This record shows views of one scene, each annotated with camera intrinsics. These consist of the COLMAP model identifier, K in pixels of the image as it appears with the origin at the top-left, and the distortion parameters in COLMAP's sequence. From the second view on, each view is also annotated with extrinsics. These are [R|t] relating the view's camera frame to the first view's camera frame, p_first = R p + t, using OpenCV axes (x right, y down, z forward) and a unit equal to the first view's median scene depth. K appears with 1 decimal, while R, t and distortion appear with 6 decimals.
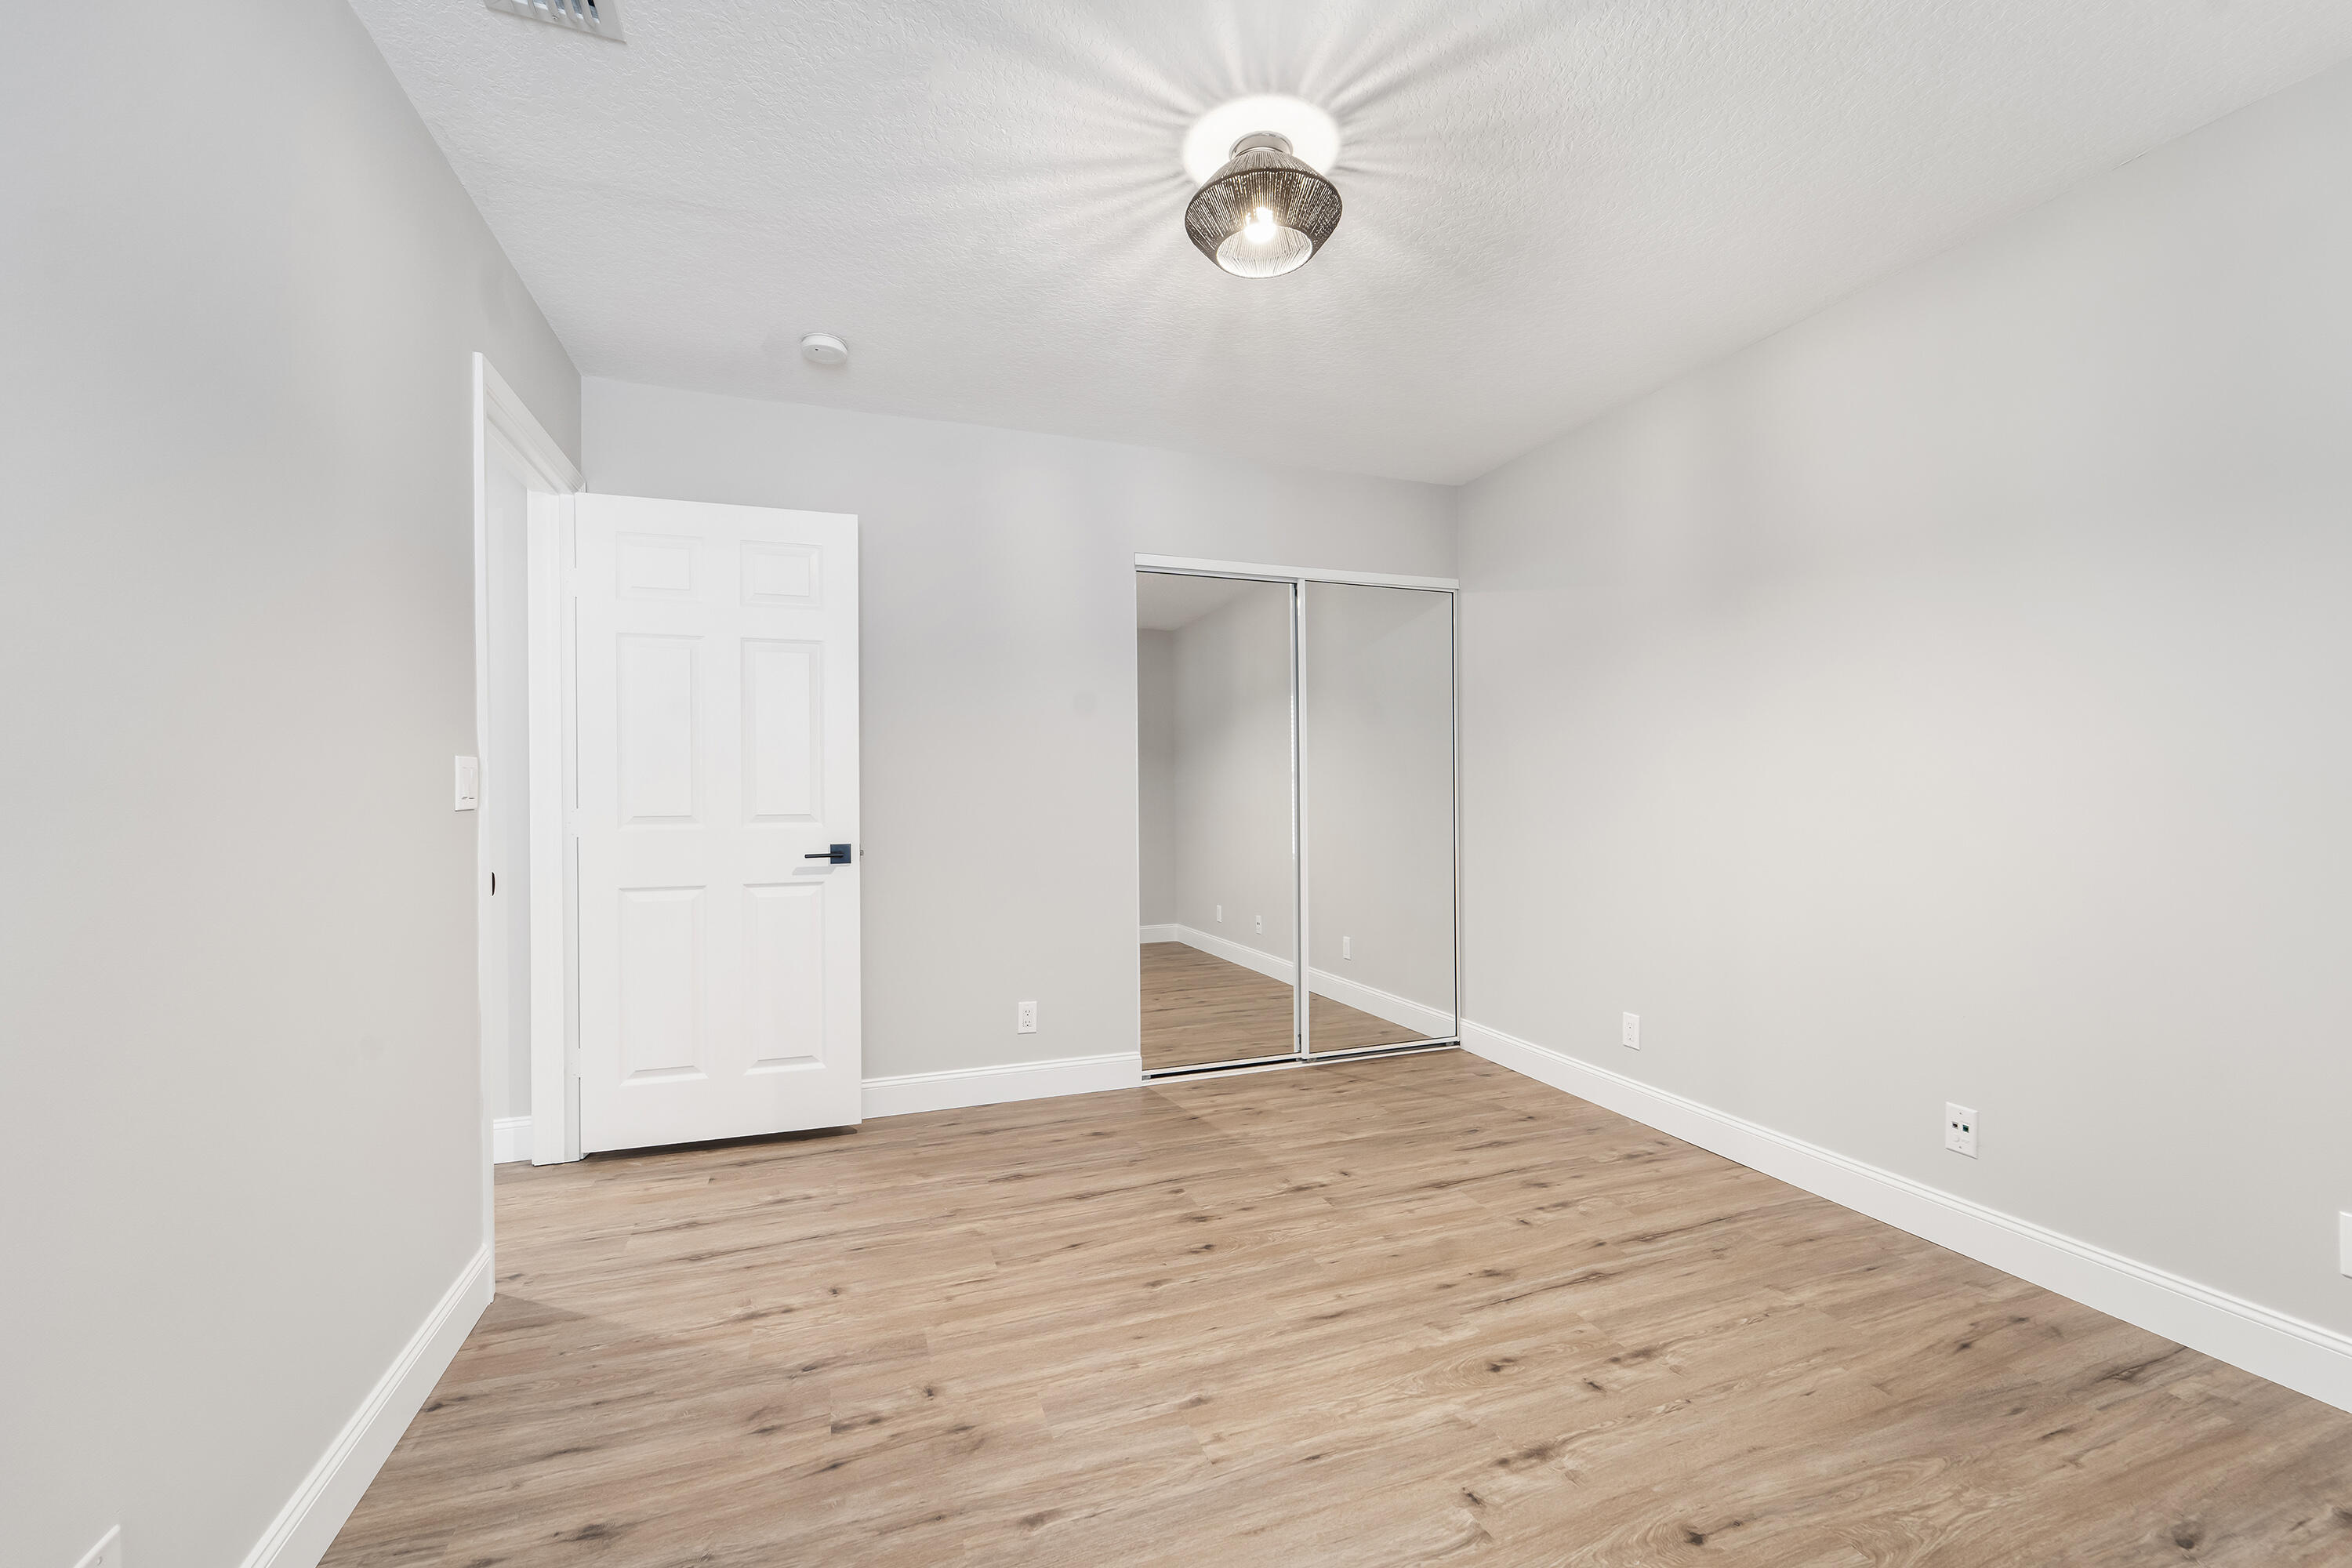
lens RADIAL K [[946.9, 0, 1180.4], [0, 946.9, 782.0], [0, 0, 1]] dist [-0.002351, -0.000850]
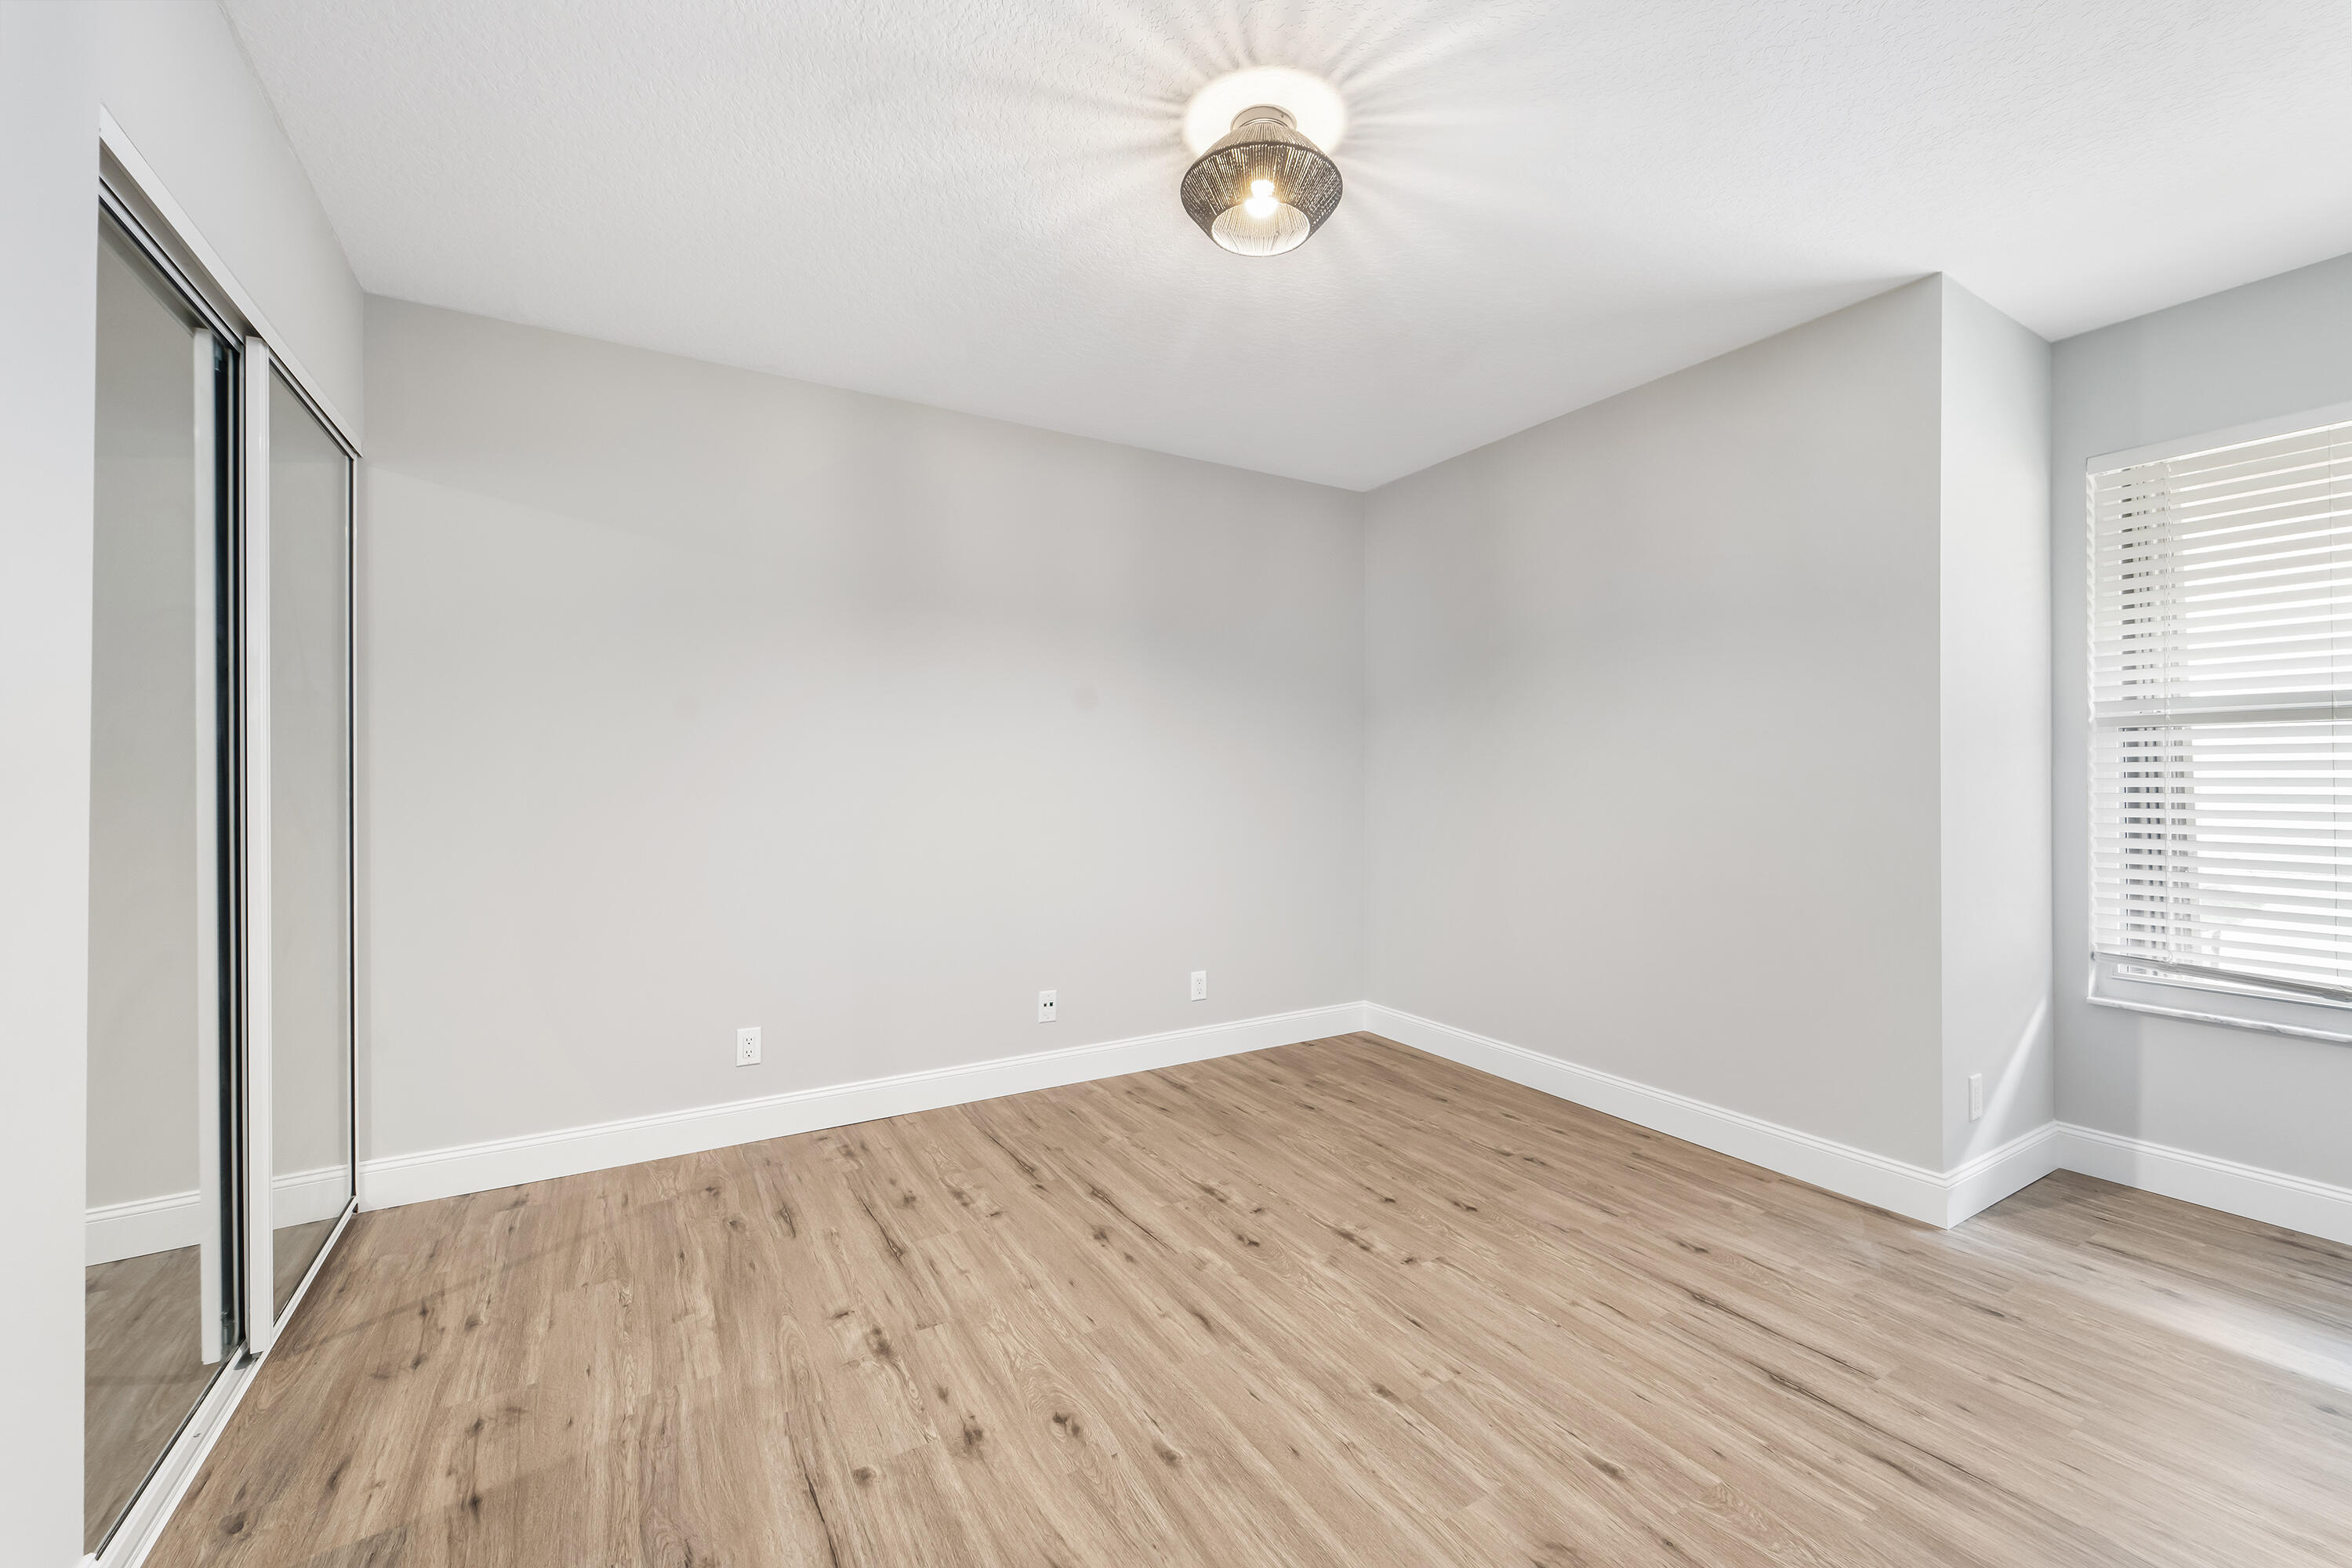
lens RADIAL K [[946.9, 0, 1180.4], [0, 946.9, 782.0], [0, 0, 1]] dist [-0.002351, -0.000850]
pose [[-0.183923, 0.002216, 0.982938, -0.680248], [-0.002459, 0.999993, -0.002715, 0.010589], [-0.982938, -0.002916, -0.183917, 1.026984]]
